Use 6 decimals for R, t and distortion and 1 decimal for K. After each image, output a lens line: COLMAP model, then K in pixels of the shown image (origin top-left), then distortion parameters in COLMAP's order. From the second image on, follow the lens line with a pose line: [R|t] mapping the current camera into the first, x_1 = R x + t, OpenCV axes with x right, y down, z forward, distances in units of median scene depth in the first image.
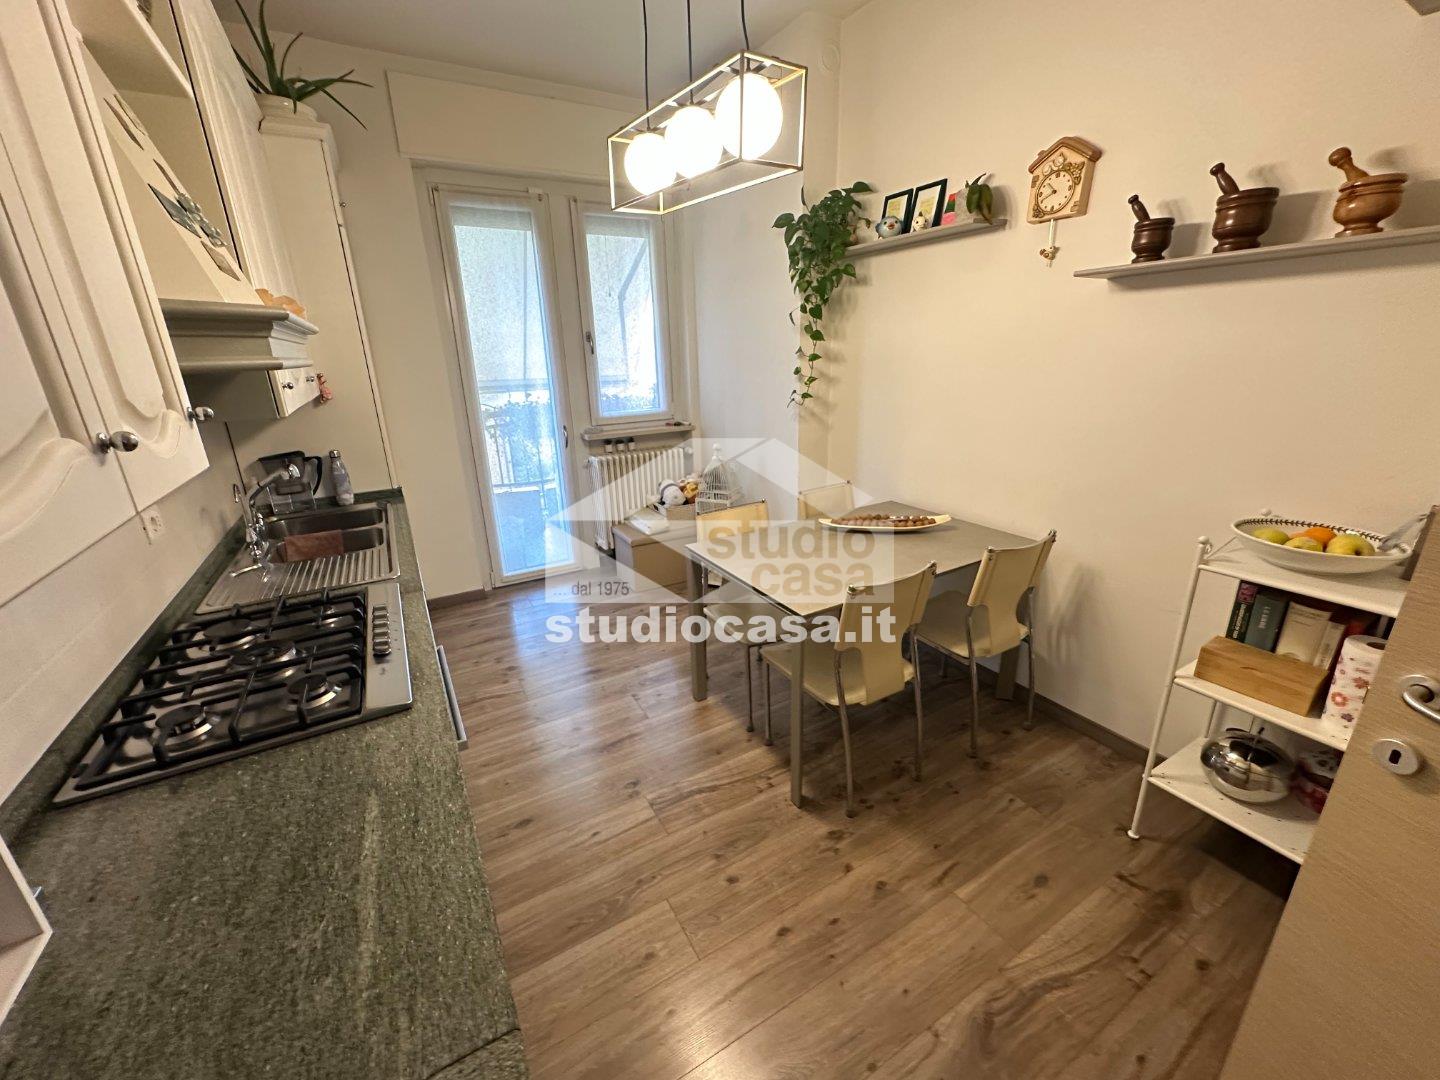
lens RADIAL K [[570.9, 0, 717.2], [0, 570.9, 539.0], [0, 0, 1]] dist [0.000546, 0.000126]
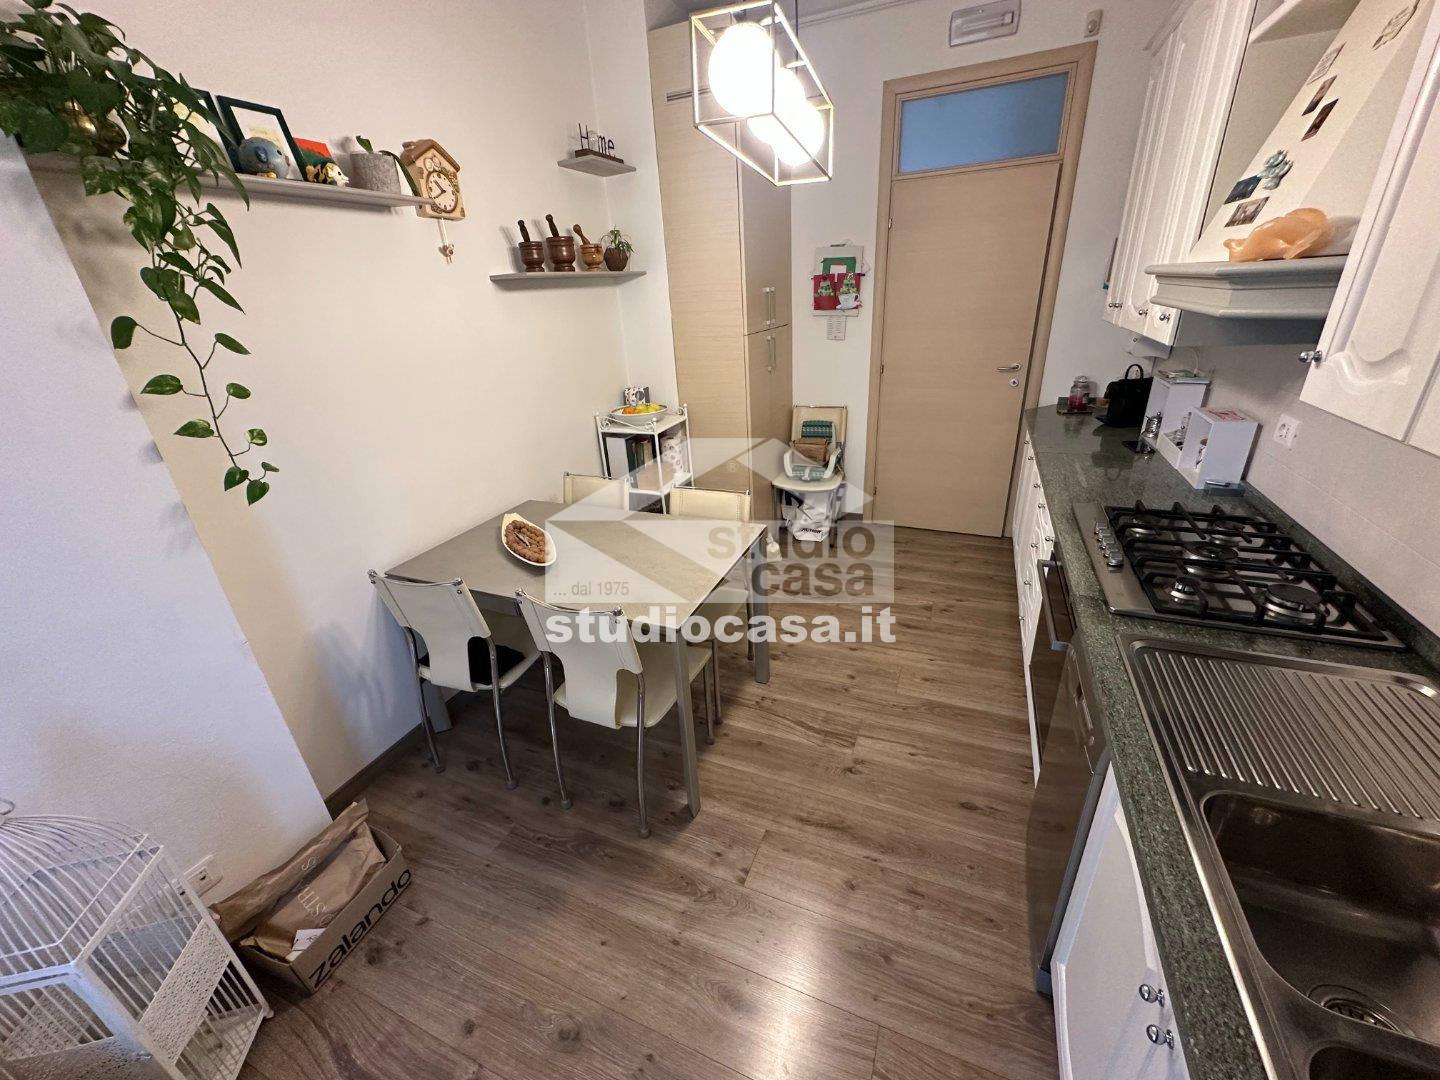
lens RADIAL K [[570.9, 0, 717.2], [0, 570.9, 539.0], [0, 0, 1]] dist [0.000546, 0.000126]
pose [[-0.599008, -0.266668, 0.755035, -0.693973], [0.323194, 0.782186, 0.532663, -0.516644], [-0.732622, 0.563092, -0.382351, 1.425560]]
